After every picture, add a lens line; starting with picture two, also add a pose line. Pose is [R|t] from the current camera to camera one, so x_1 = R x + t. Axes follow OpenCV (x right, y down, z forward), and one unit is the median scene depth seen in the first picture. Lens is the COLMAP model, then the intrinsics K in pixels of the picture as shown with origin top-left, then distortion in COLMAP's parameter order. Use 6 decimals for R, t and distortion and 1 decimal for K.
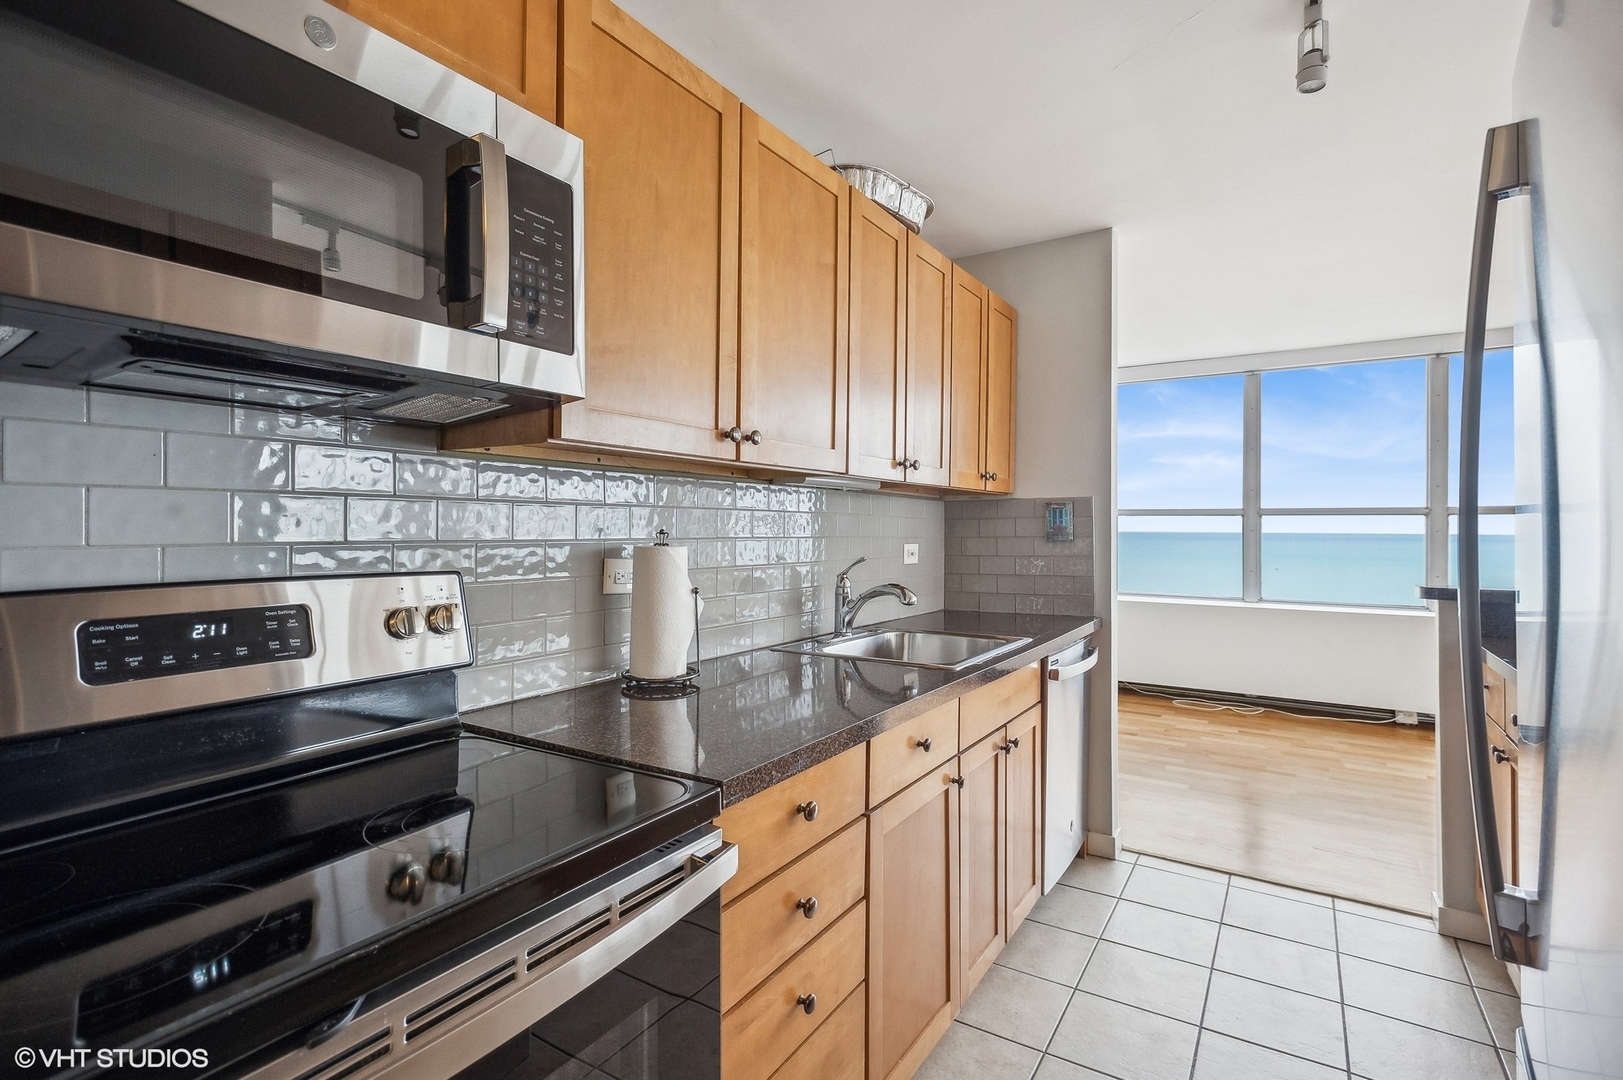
lens RADIAL K [[765.9, 0, 810.0], [0, 765.9, 529.2], [0, 0, 1]] dist [0.006778, -0.000088]
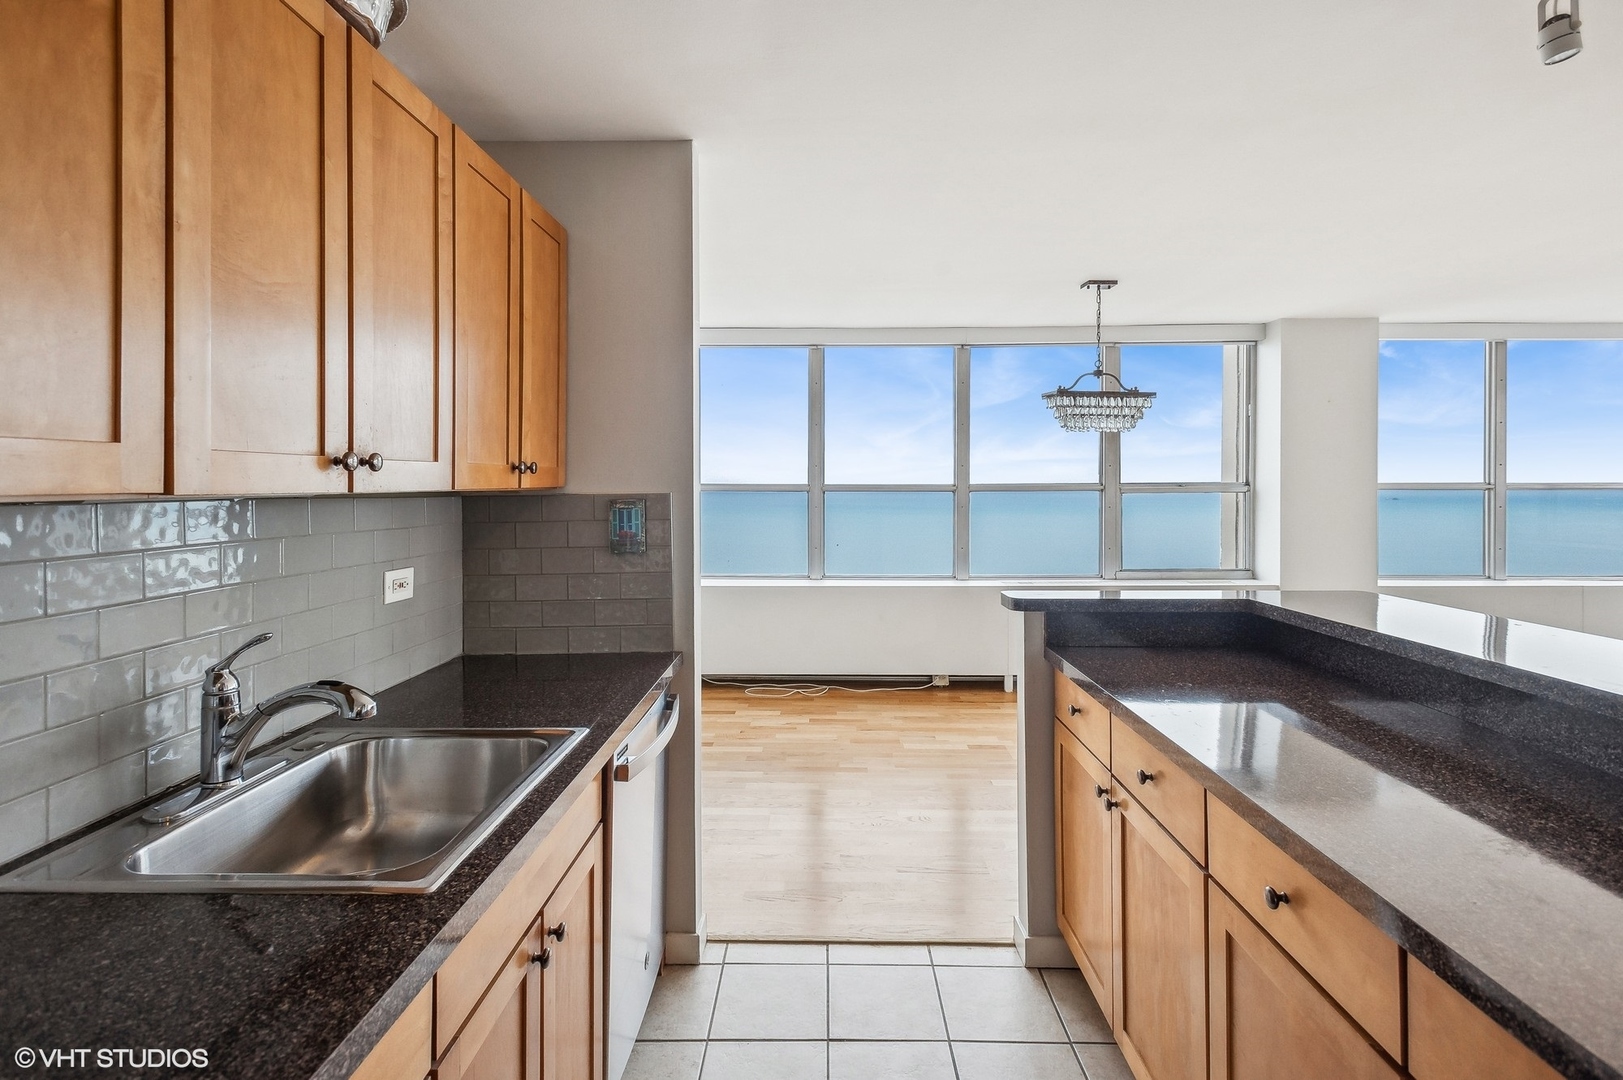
lens RADIAL K [[769.1, 0, 810.6], [0, 769.1, 486.8], [0, 0, 1]] dist [0.016058, 0.000180]
pose [[0.851355, -0.007359, 0.524539, 0.091318], [0.005273, 0.999971, 0.005471, -0.053927], [-0.524564, -0.001892, 0.851369, 0.289904]]
